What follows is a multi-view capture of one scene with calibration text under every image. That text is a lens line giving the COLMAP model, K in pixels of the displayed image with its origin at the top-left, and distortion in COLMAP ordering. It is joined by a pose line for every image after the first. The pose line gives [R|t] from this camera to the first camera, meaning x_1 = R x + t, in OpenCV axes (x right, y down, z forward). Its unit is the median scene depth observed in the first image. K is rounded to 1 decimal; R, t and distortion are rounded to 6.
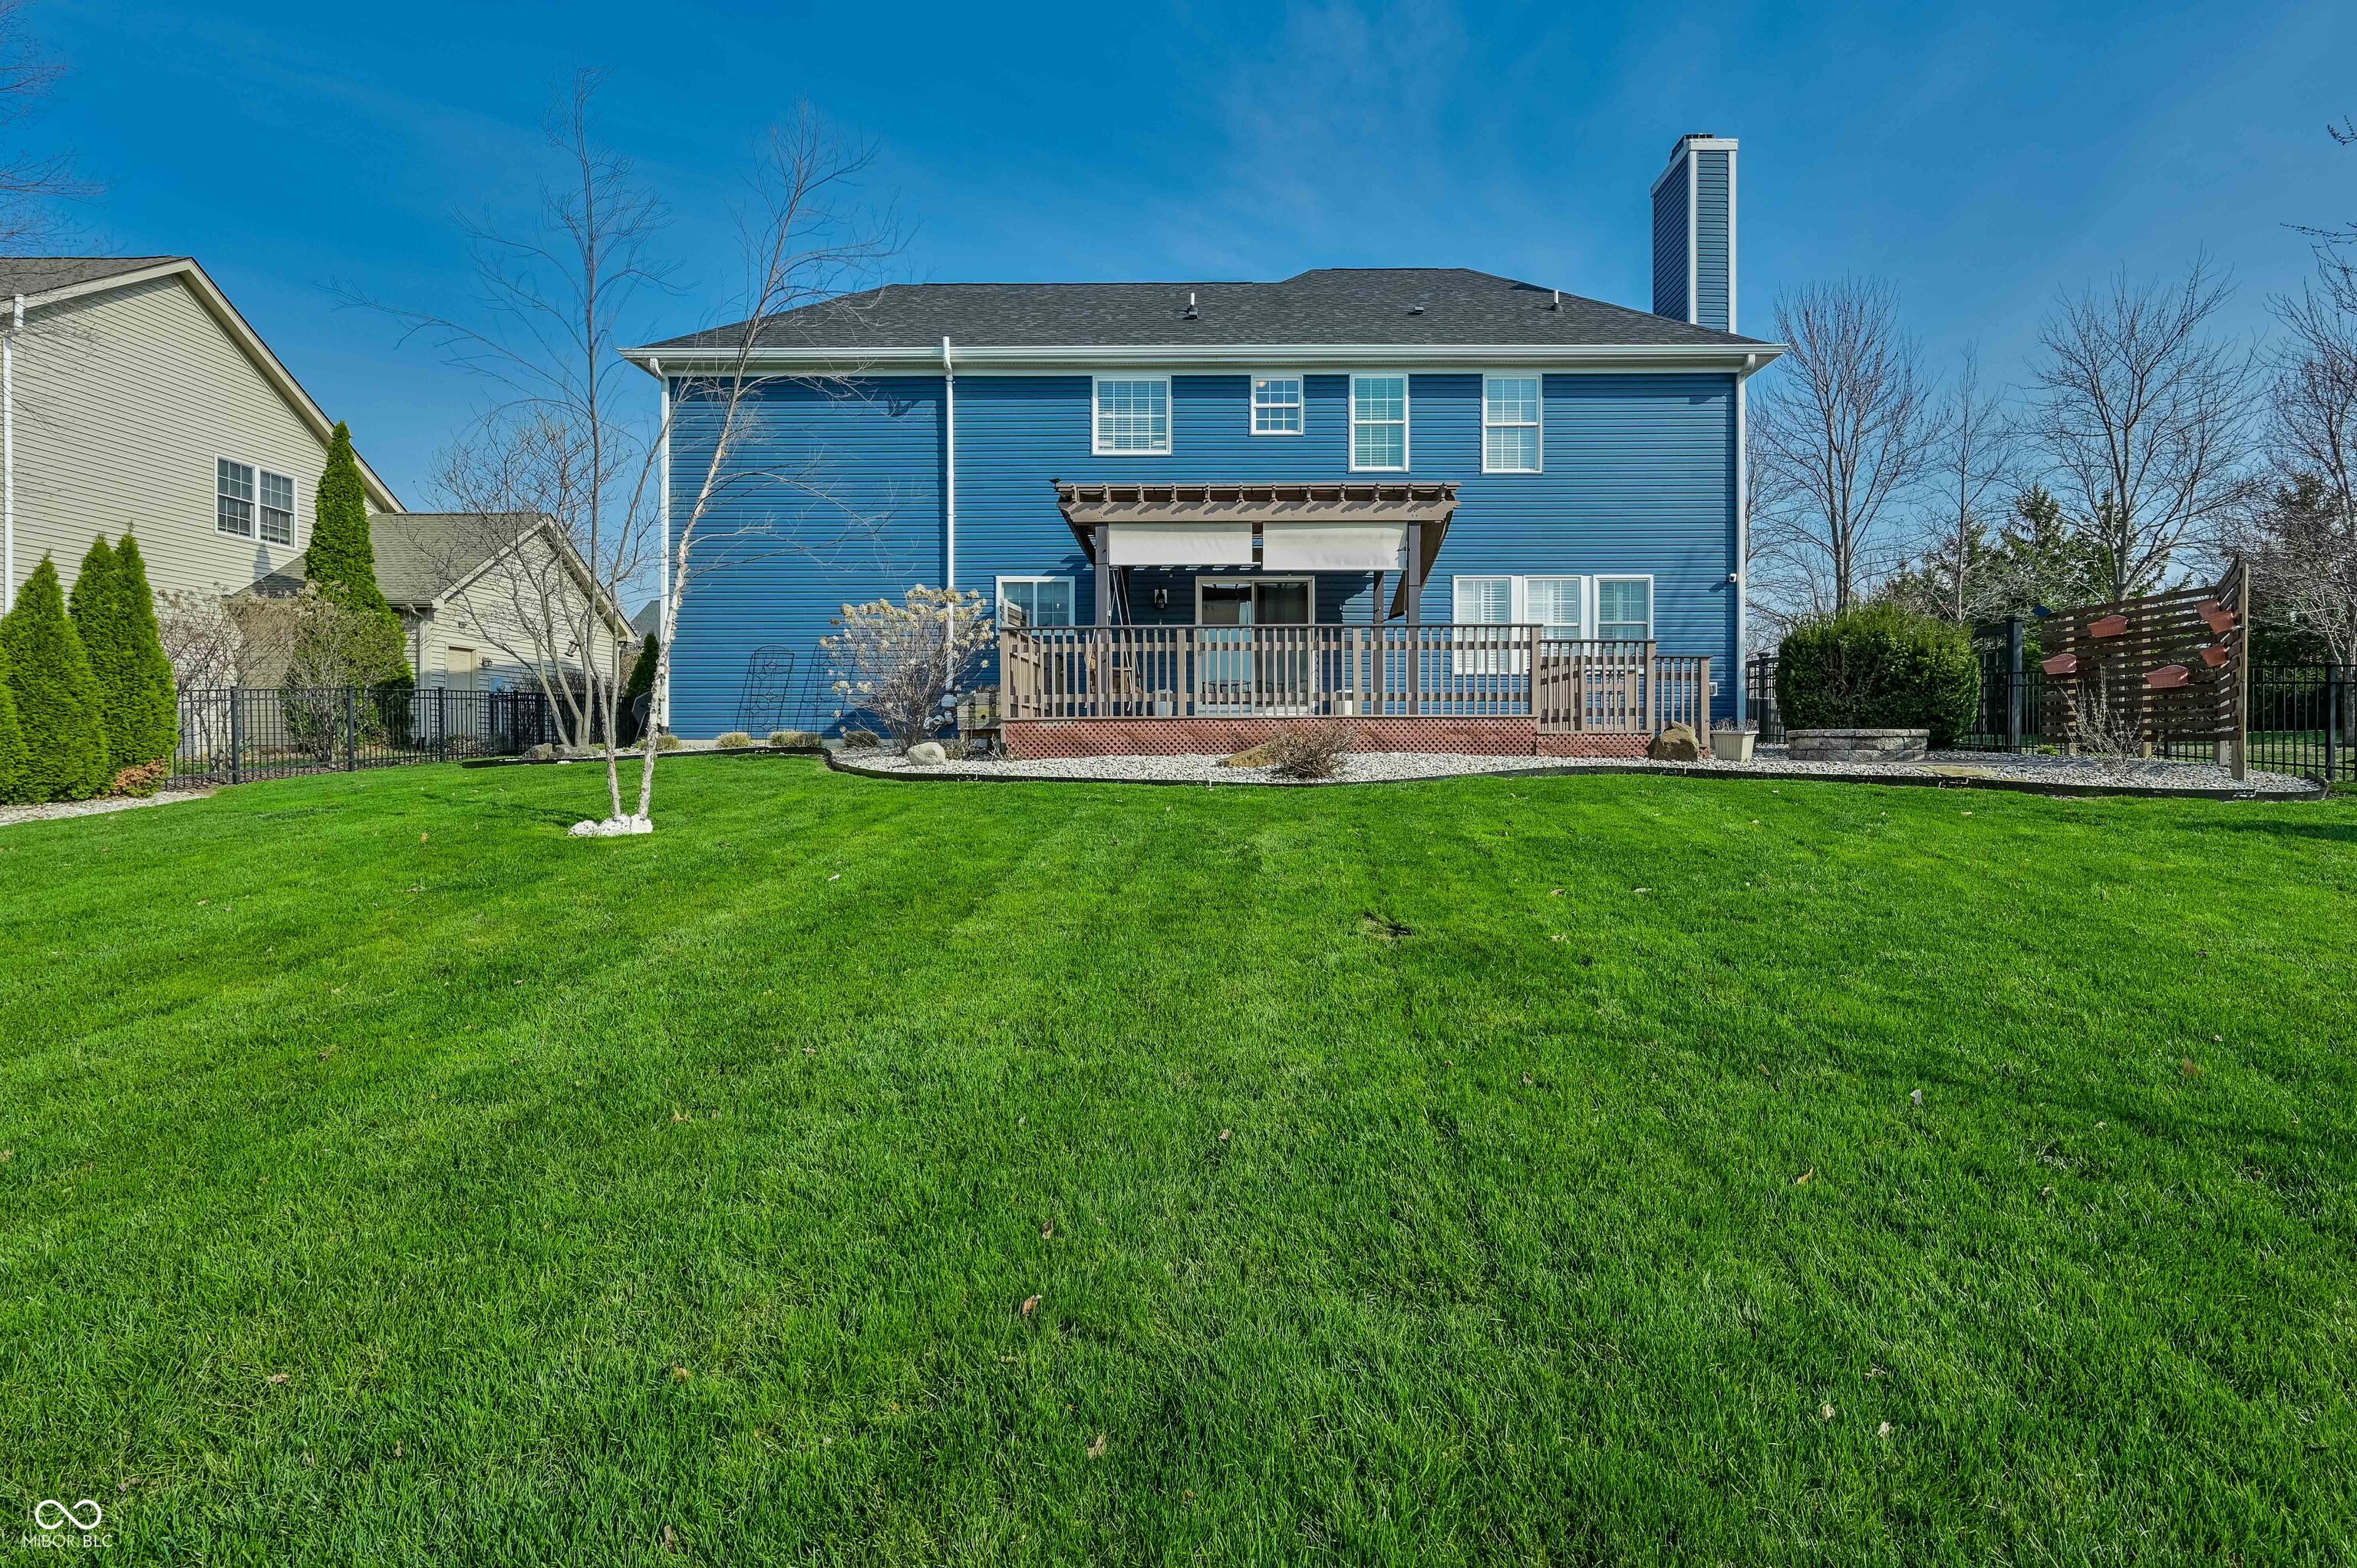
lens RADIAL K [[1060.8, 0, 1188.6], [0, 1060.8, 776.3], [0, 0, 1]] dist [-0.001102, 0.000623]
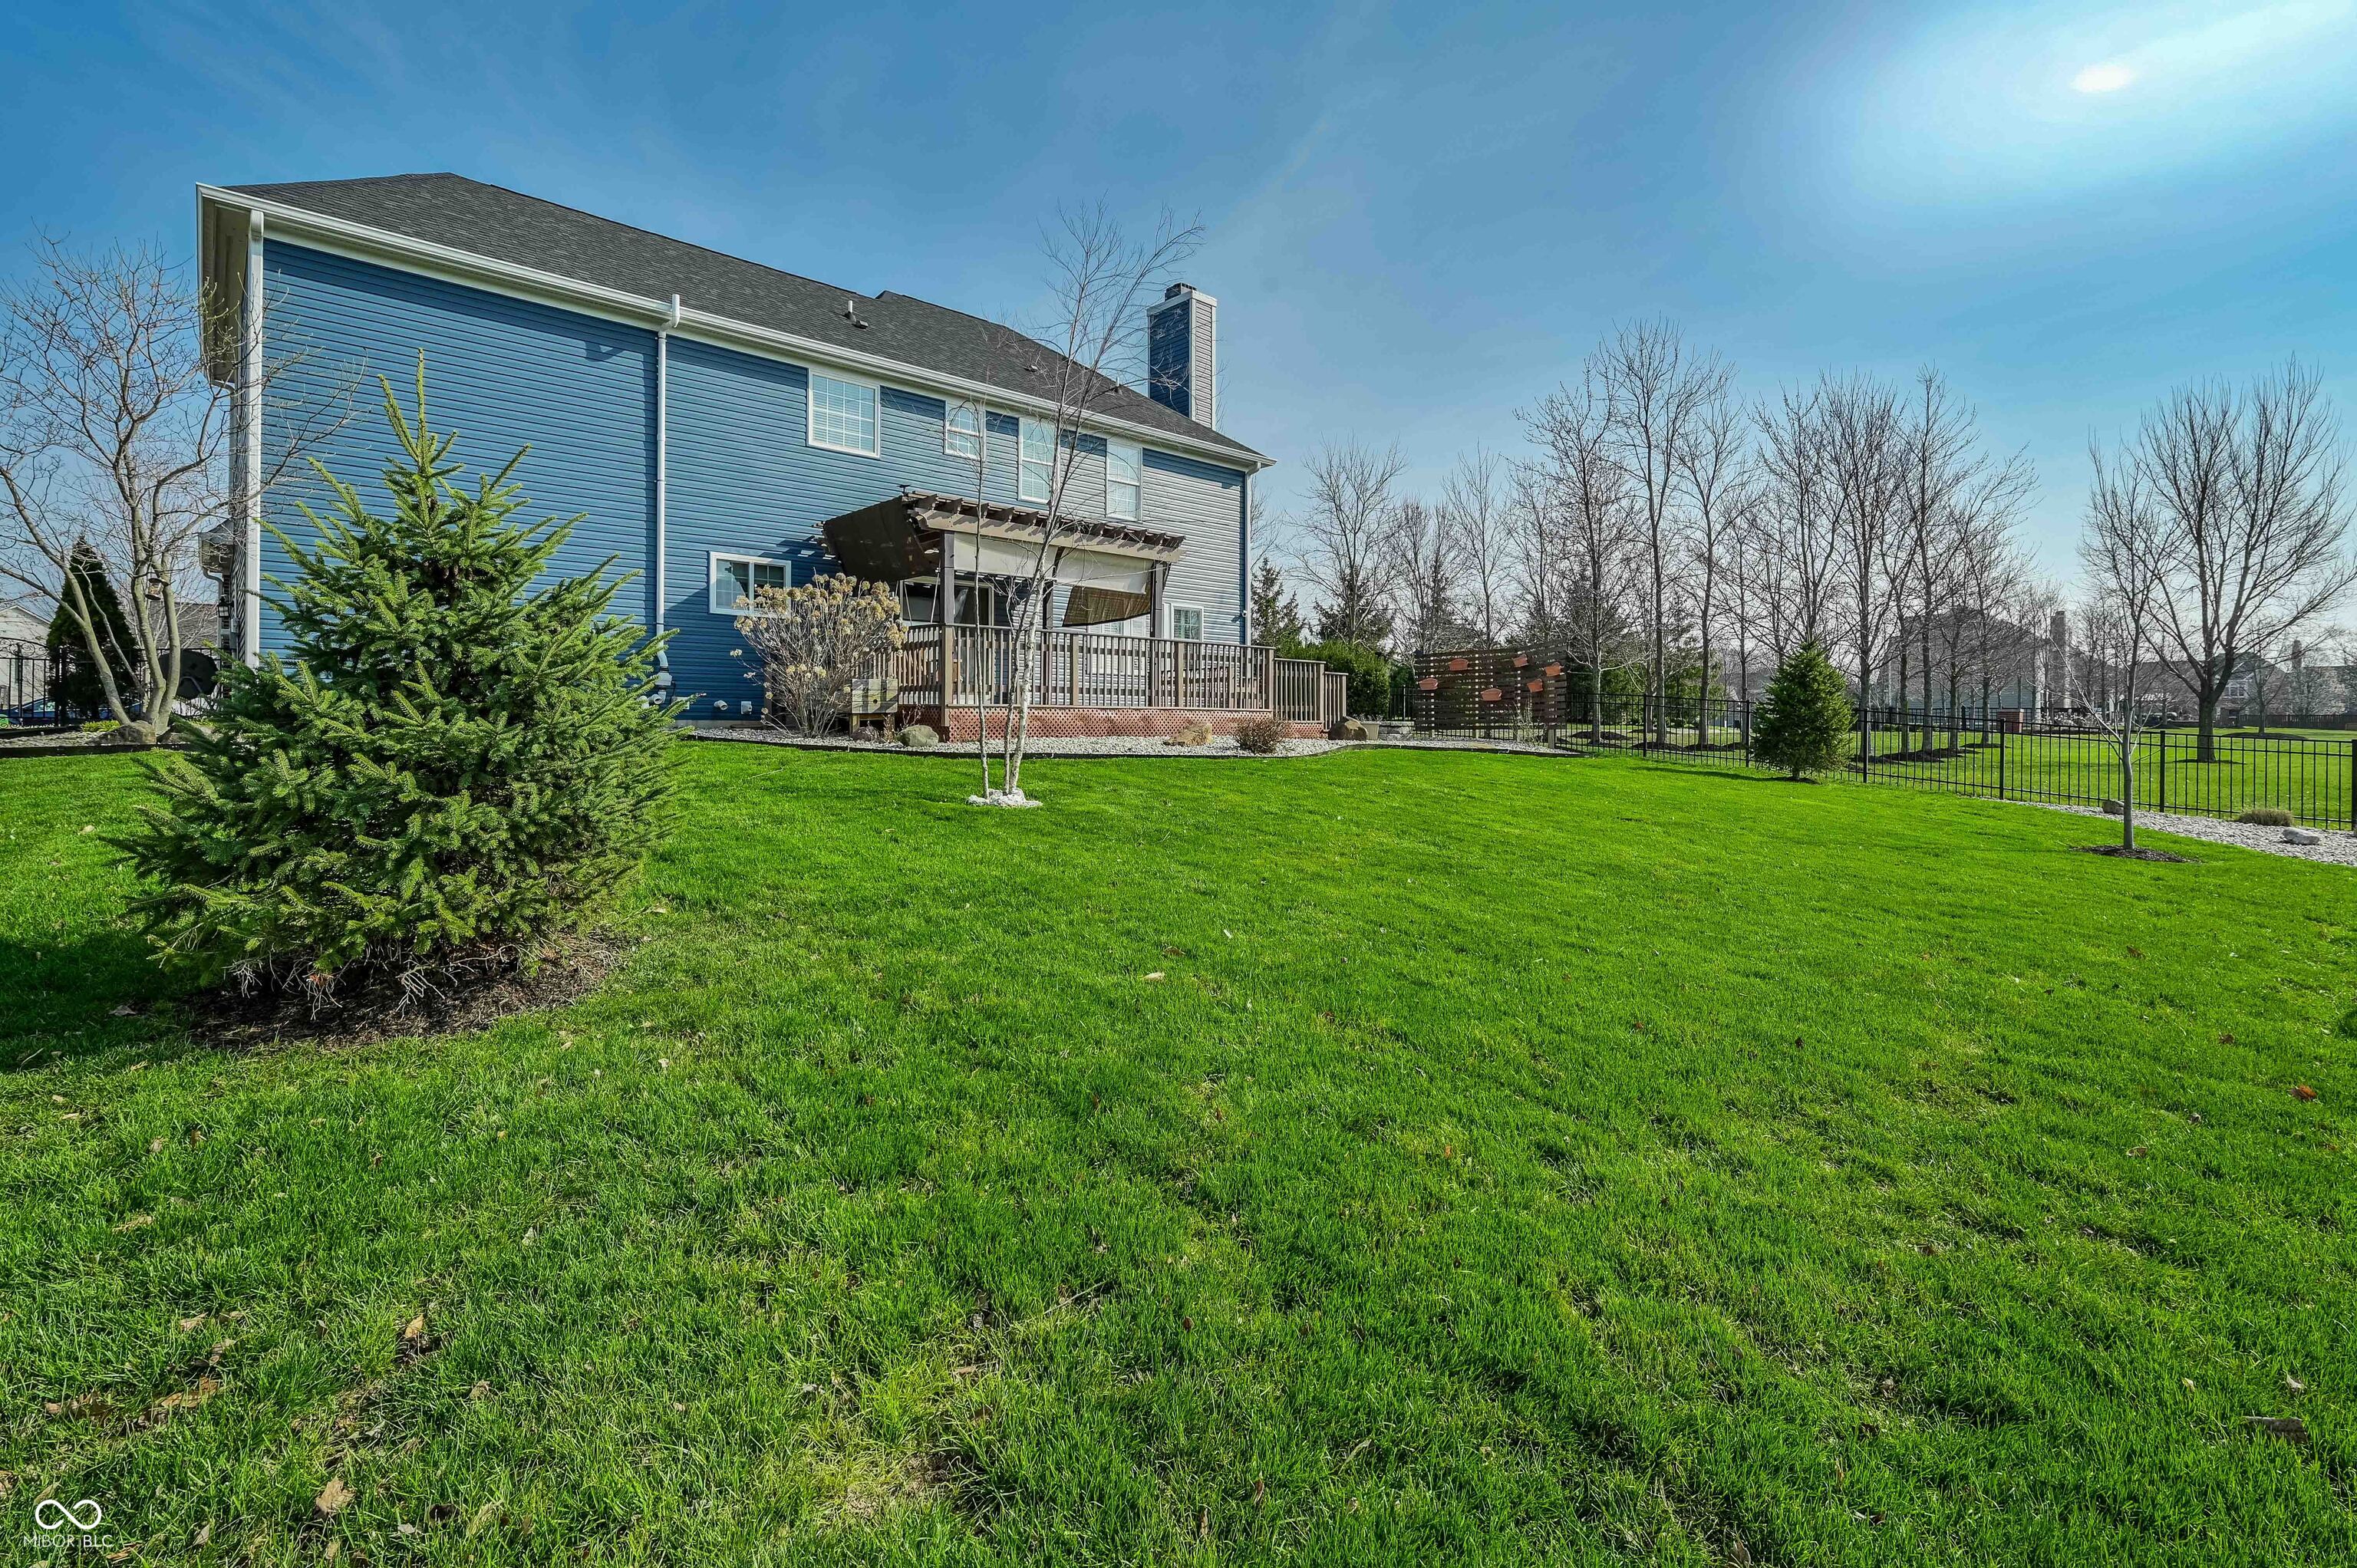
lens RADIAL K [[1060.8, 0, 1166.9], [0, 1060.8, 762.1], [0, 0, 1]] dist [-0.001102, 0.000623]
pose [[0.737746, -0.017035, 0.674864, -0.536898], [0.015865, 0.999843, 0.007895, 0.001048], [-0.674892, 0.004882, 0.737900, 0.010938]]
